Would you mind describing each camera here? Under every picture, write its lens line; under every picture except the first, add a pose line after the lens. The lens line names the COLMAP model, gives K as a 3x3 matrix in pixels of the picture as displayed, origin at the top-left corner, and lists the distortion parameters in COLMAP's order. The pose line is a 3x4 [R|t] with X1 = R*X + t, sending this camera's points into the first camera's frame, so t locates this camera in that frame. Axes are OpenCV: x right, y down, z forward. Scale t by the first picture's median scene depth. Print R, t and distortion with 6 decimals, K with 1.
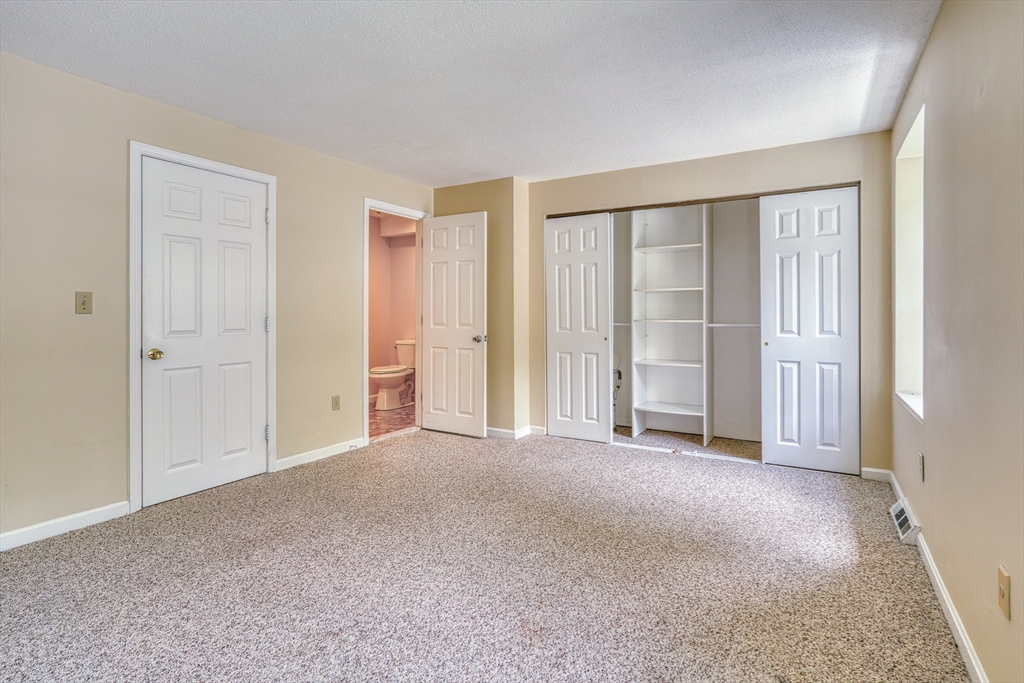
lens RADIAL K [[505.2, 0, 512.0], [0, 505.2, 341.5], [0, 0, 1]] dist [0.001918, 0.000624]
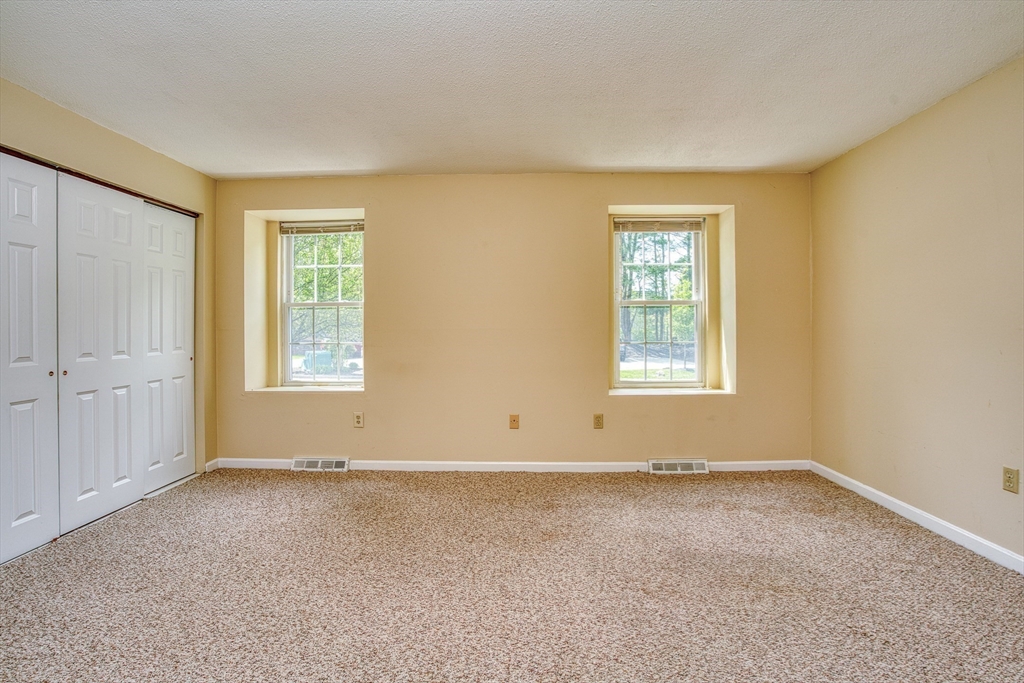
lens RADIAL K [[505.2, 0, 512.0], [0, 505.2, 341.5], [0, 0, 1]] dist [0.001918, 0.000624]
pose [[-0.488734, -0.017042, 0.872266, -0.993950], [0.036872, 0.998512, 0.040168, -0.072264], [-0.871653, 0.051794, -0.487379, 1.459885]]
